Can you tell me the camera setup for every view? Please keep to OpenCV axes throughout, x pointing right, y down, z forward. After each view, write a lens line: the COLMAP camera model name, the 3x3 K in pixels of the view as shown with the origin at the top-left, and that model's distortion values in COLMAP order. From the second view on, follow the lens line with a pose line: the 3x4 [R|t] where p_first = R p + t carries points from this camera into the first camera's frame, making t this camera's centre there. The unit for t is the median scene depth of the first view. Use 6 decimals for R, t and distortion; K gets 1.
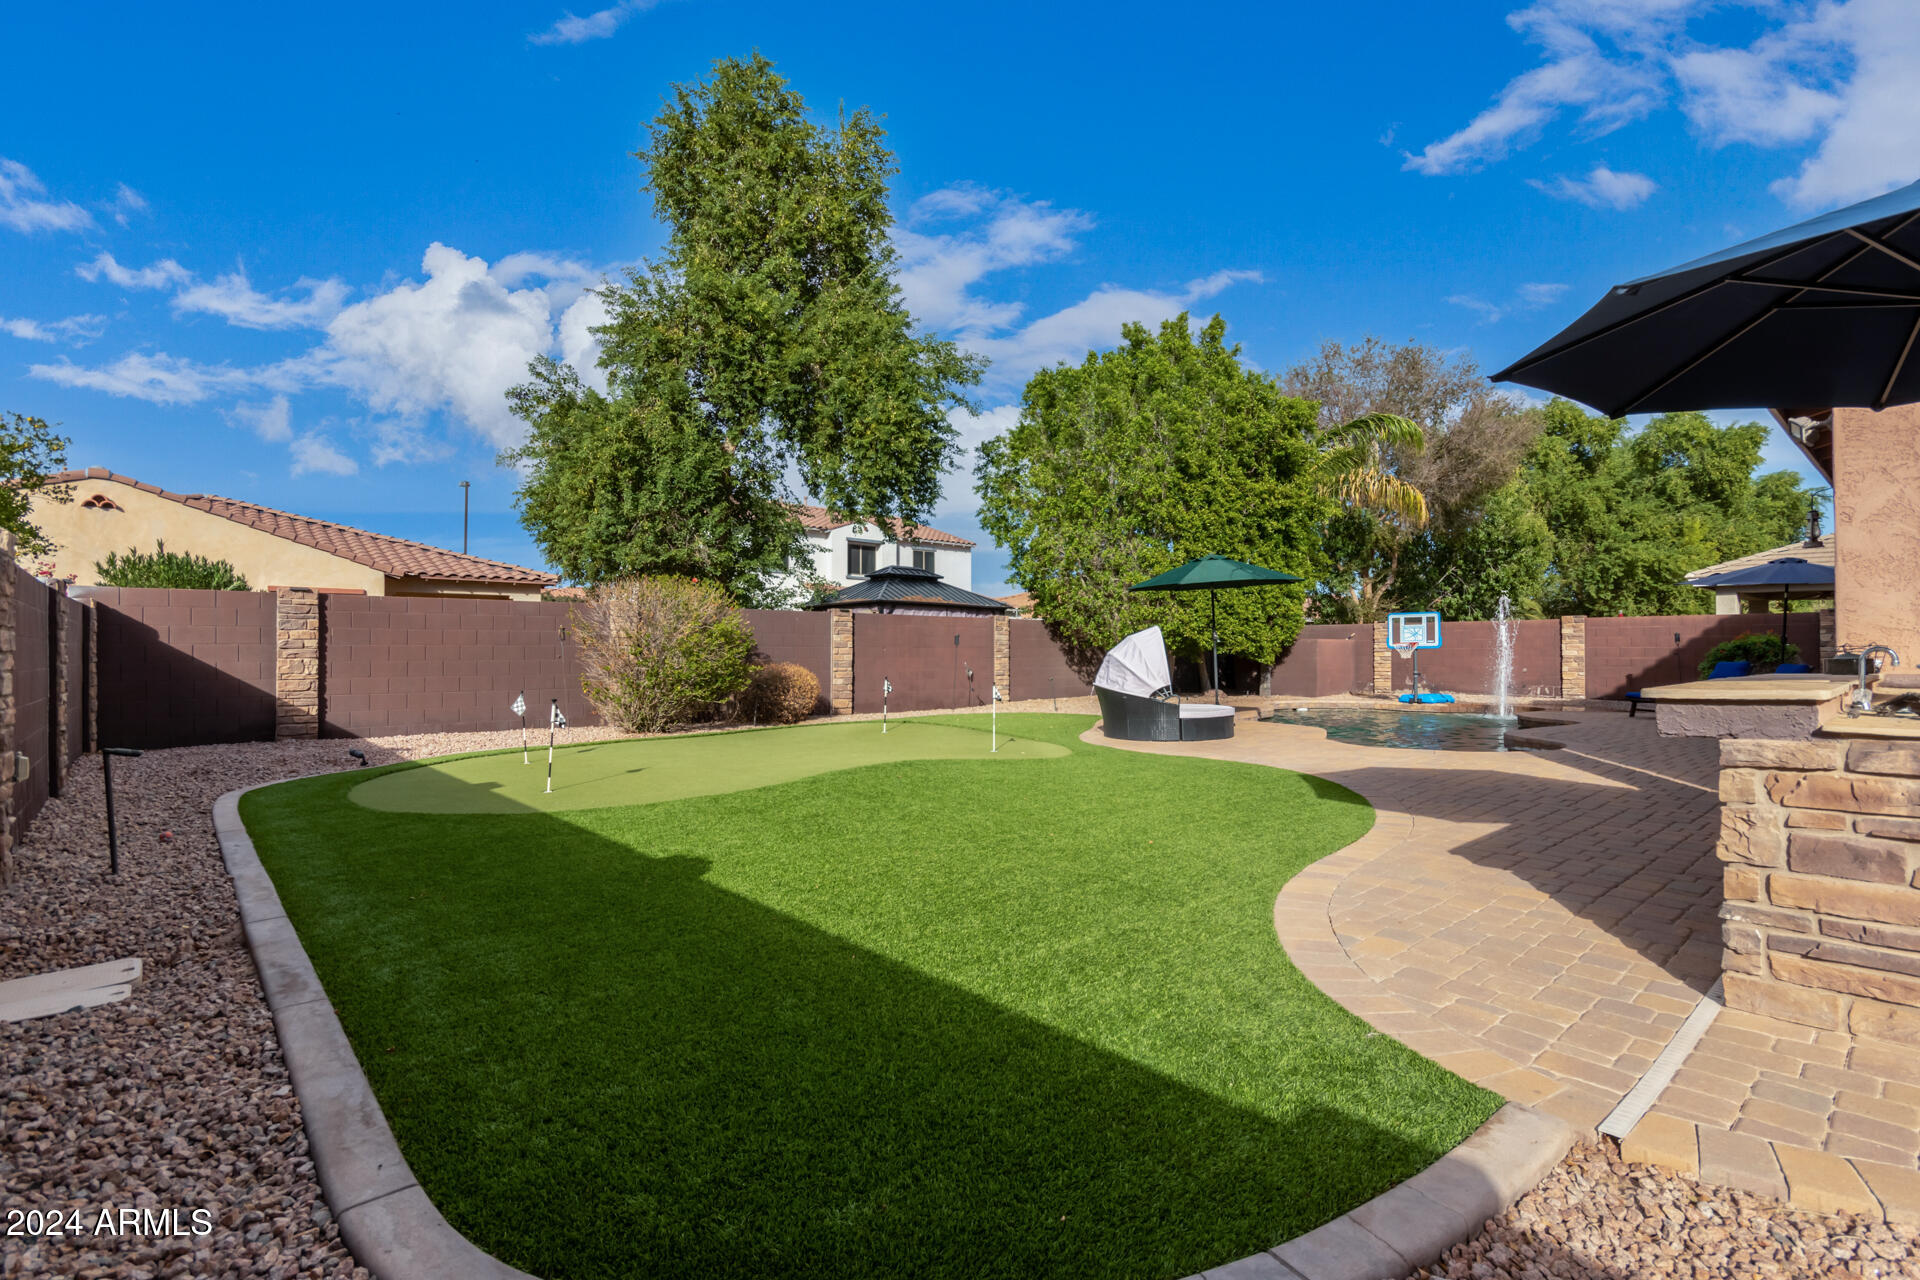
lens RADIAL K [[888.7, 0, 961.3], [0, 888.7, 660.6], [0, 0, 1]] dist [0.000085, 0.000828]
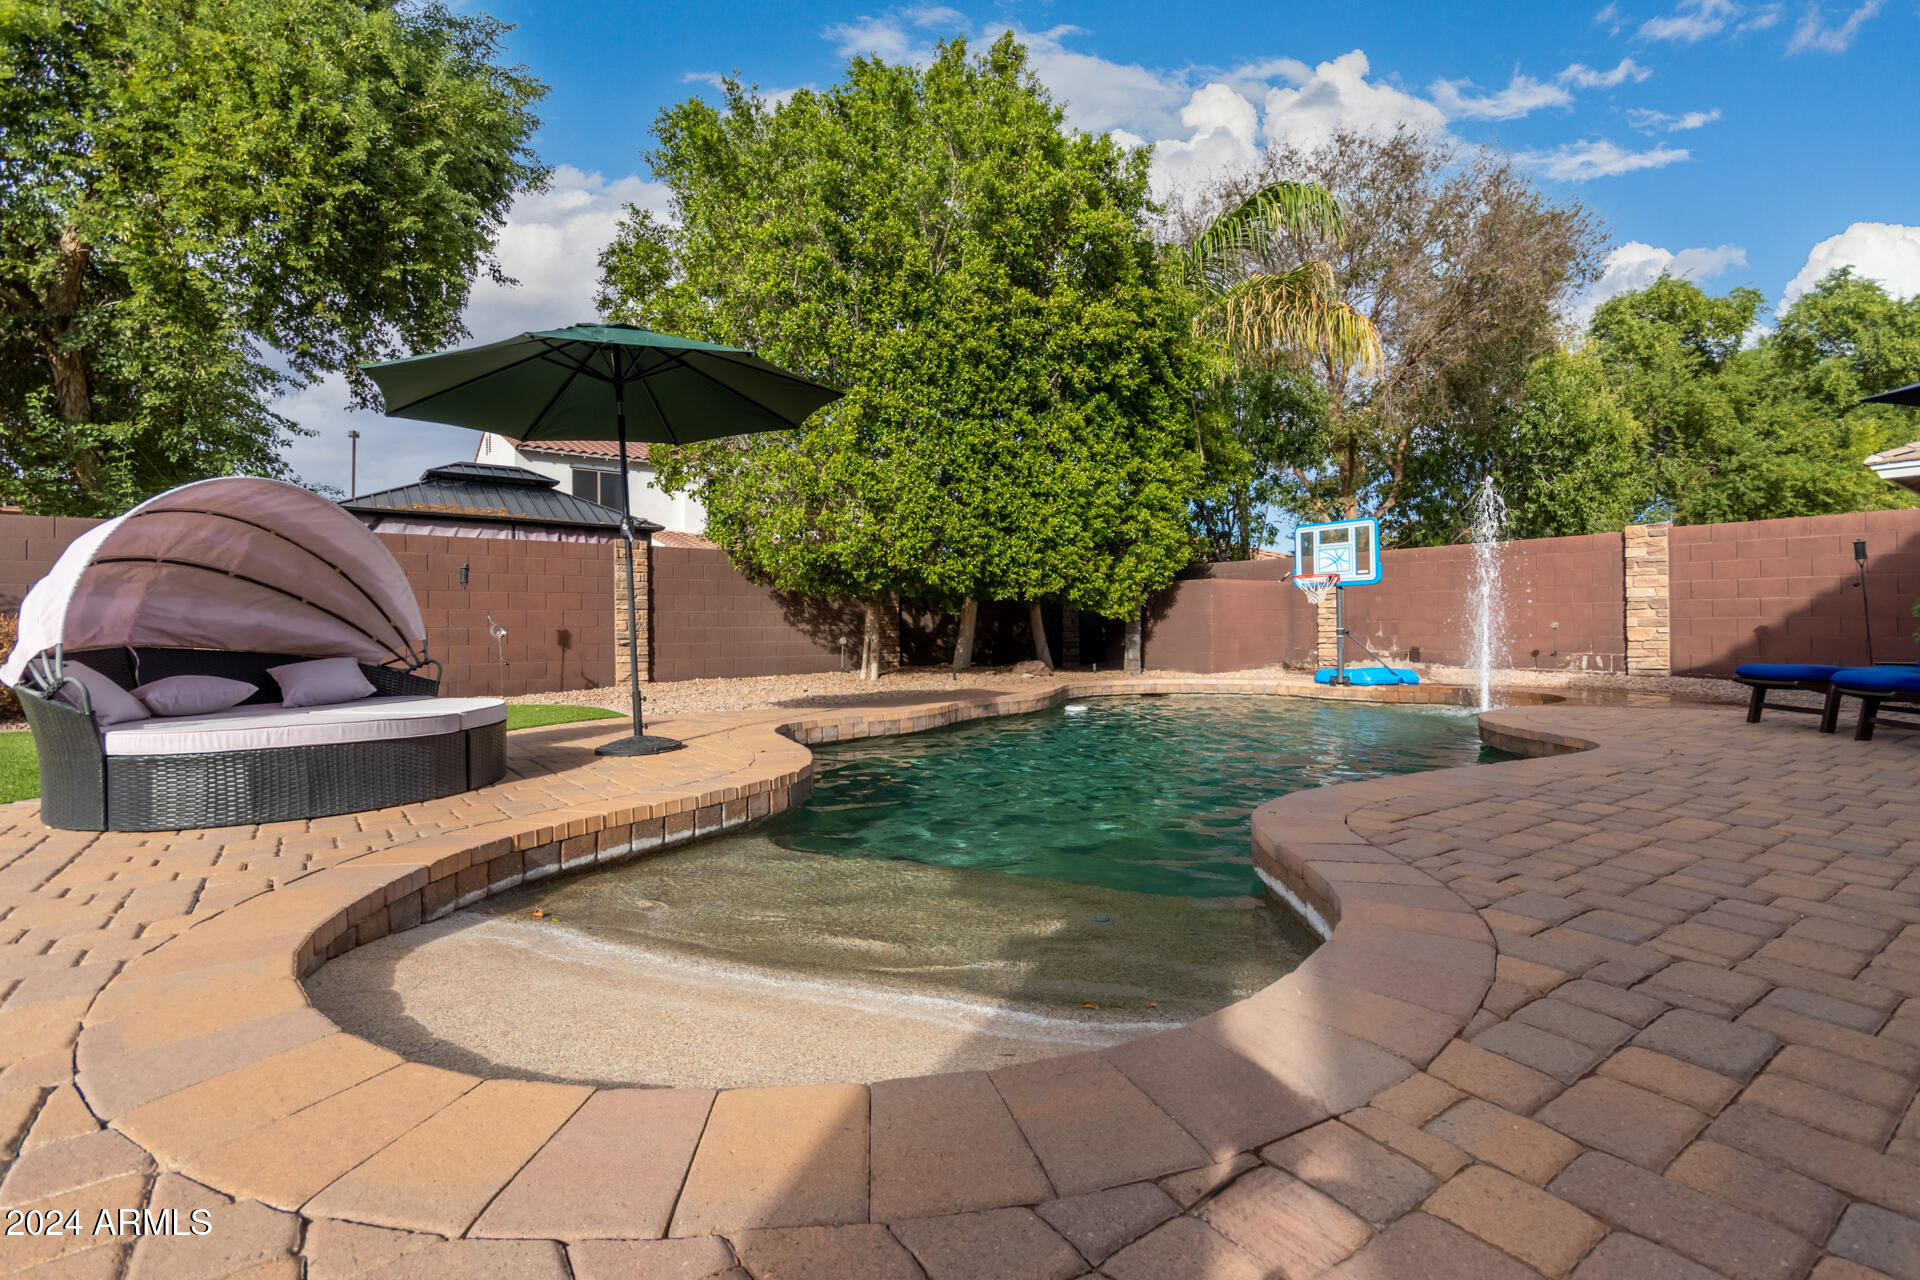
lens RADIAL K [[888.7, 0, 963.4], [0, 888.7, 626.4], [0, 0, 1]] dist [0.000085, 0.000828]
pose [[0.995189, -0.007509, -0.097689, 0.295189], [0.006915, 0.999956, -0.006415, 0.012191], [0.097733, 0.005709, 0.995196, 0.378158]]
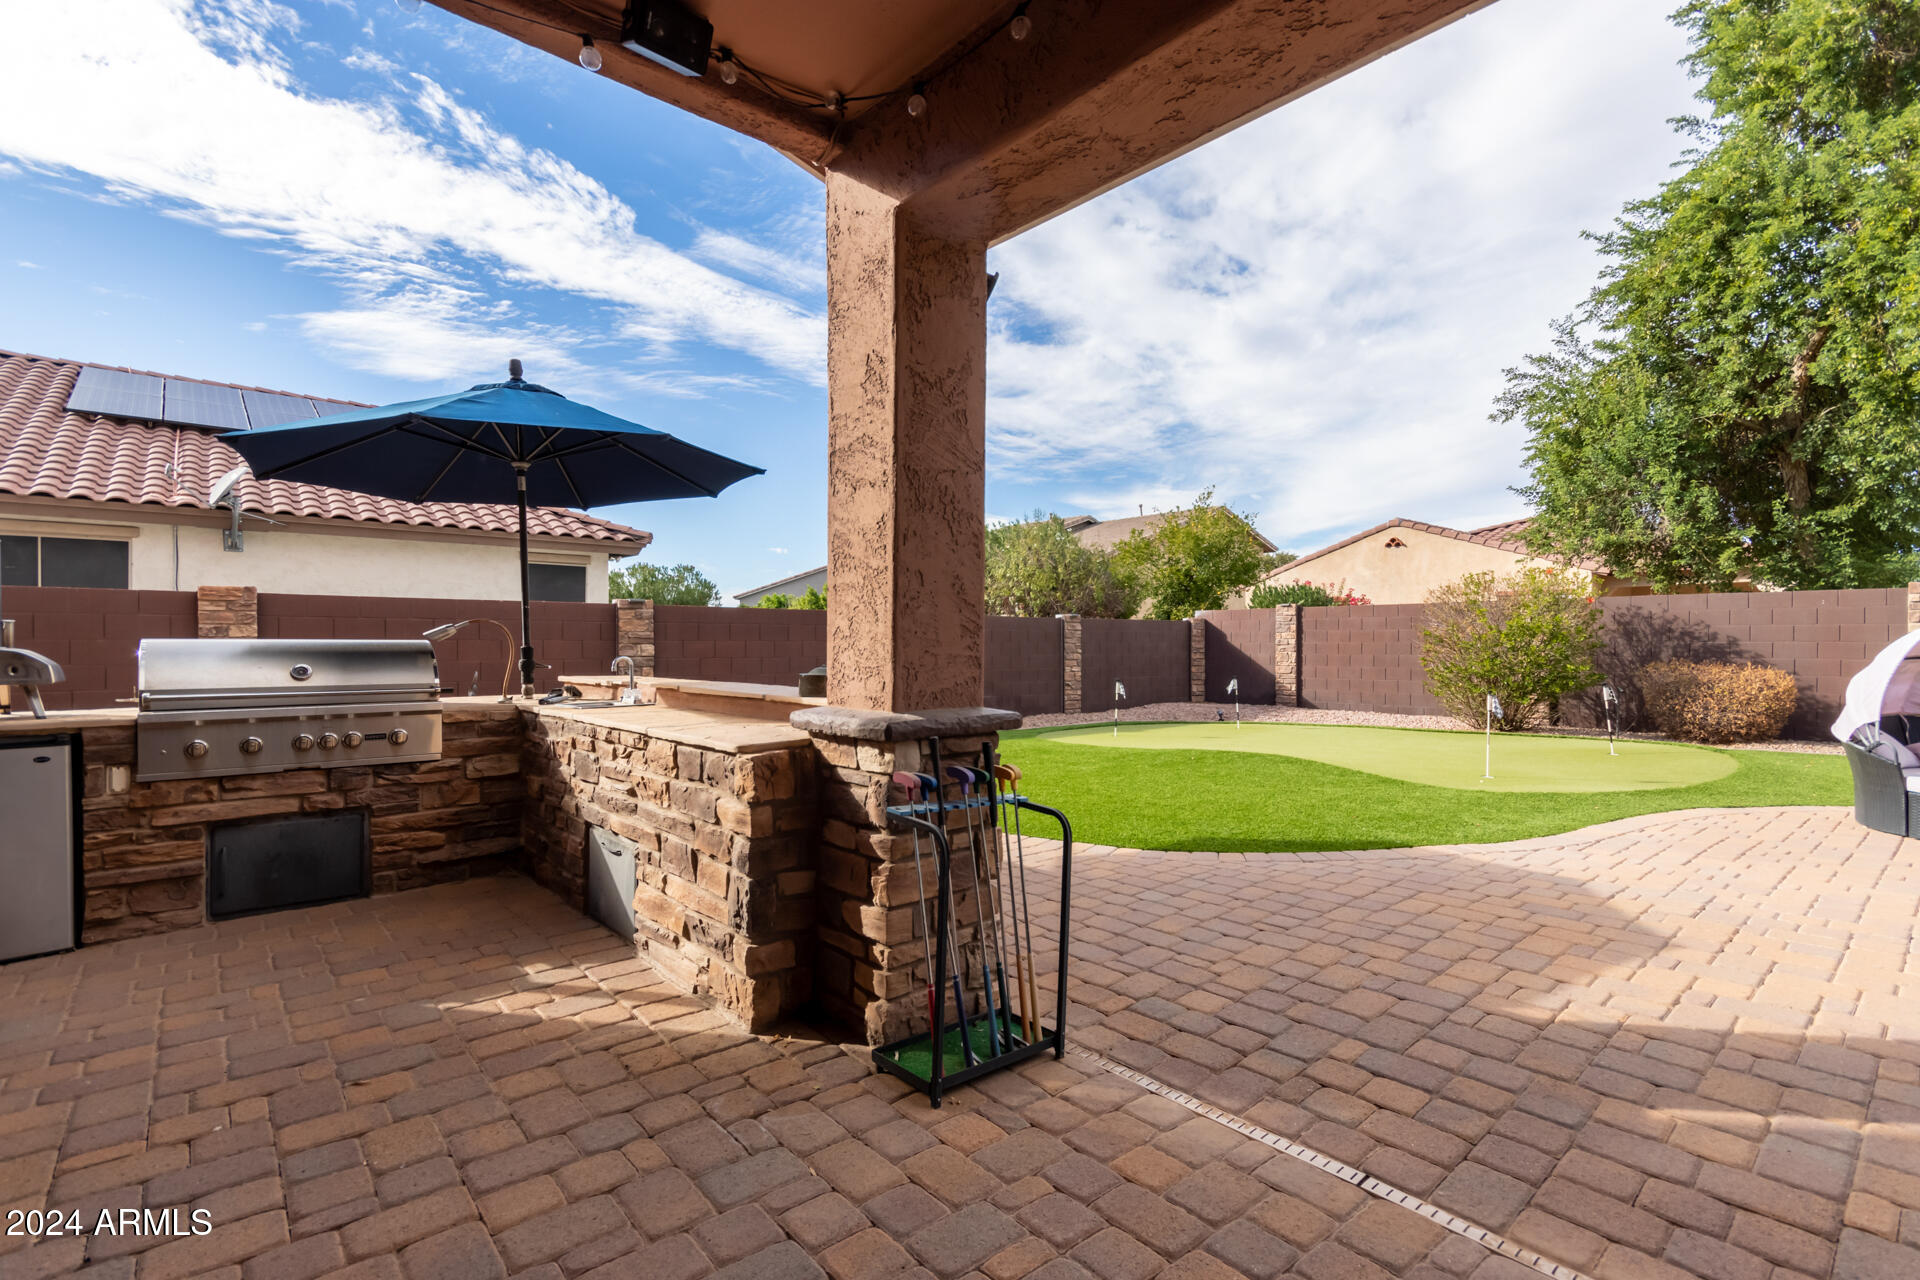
lens RADIAL K [[888.7, 0, 965.1], [0, 888.7, 643.2], [0, 0, 1]] dist [0.000085, 0.000828]
pose [[-0.022340, -0.000155, -0.999750, 0.387376], [-0.007812, 0.999969, 0.000020, -0.006358], [0.999720, 0.007811, -0.022340, 0.260114]]
